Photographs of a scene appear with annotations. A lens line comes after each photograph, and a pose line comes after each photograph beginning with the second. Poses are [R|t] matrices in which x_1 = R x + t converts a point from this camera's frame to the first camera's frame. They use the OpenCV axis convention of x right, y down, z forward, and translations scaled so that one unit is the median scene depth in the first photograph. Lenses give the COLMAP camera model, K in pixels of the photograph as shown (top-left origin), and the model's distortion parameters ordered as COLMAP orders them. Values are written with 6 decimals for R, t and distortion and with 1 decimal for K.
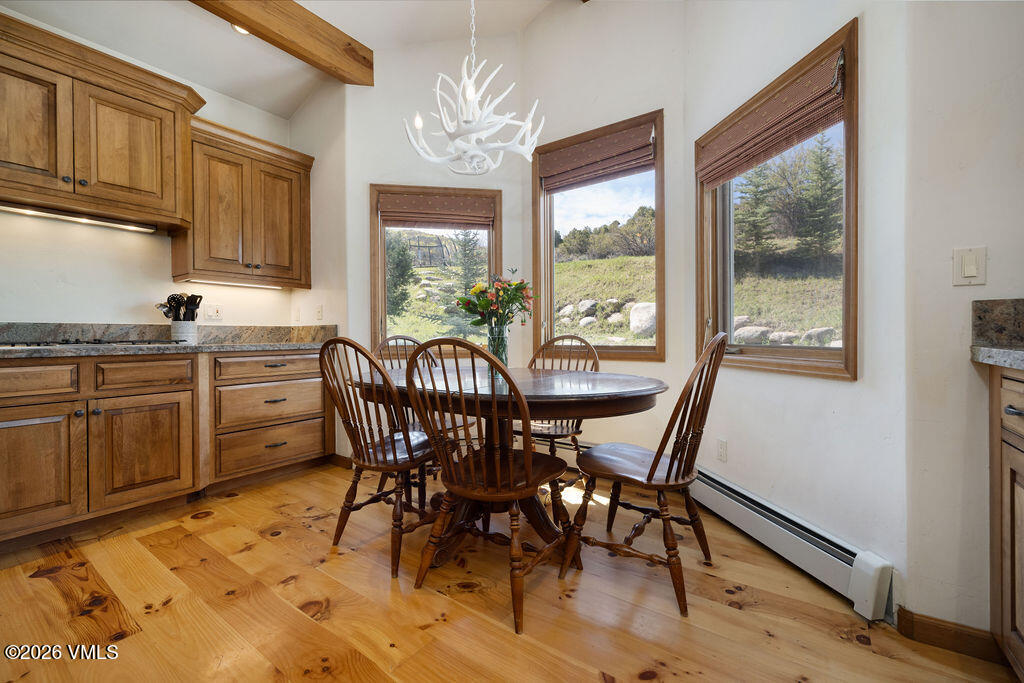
lens RADIAL K [[427.3, 0, 510.2], [0, 427.3, 337.8], [0, 0, 1]] dist [0.001179, -0.000124]
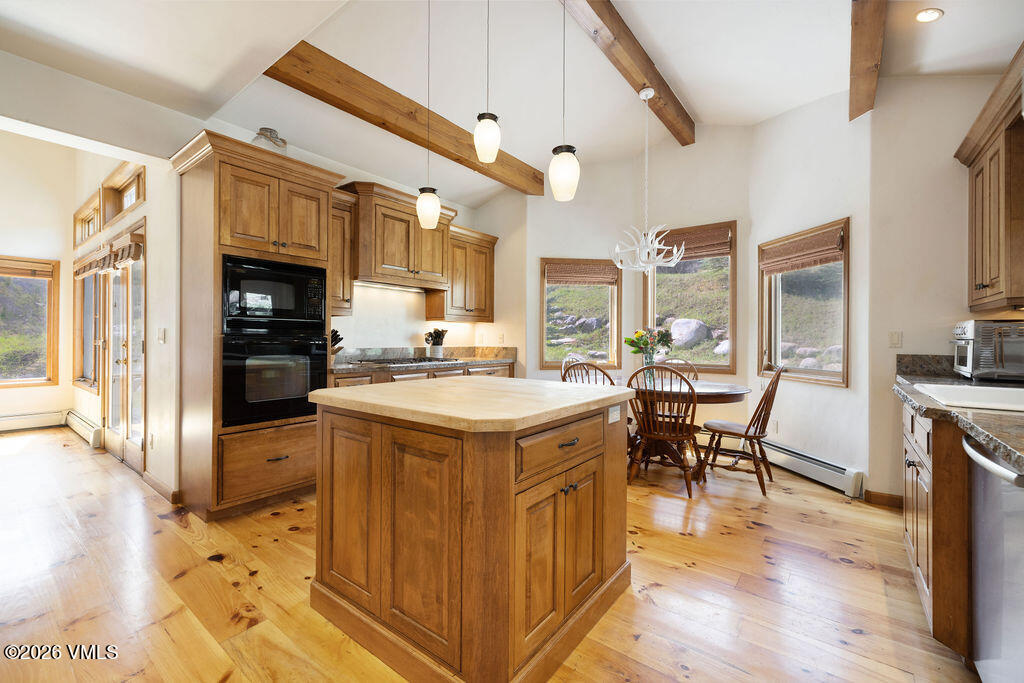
lens RADIAL K [[427.3, 0, 511.2], [0, 427.3, 339.4], [0, 0, 1]] dist [0.001179, -0.000124]
pose [[0.999339, 0.011727, -0.034410, -0.466356], [-0.011852, 0.999924, -0.003426, -0.066697], [0.034367, 0.003831, 0.999402, -0.698033]]
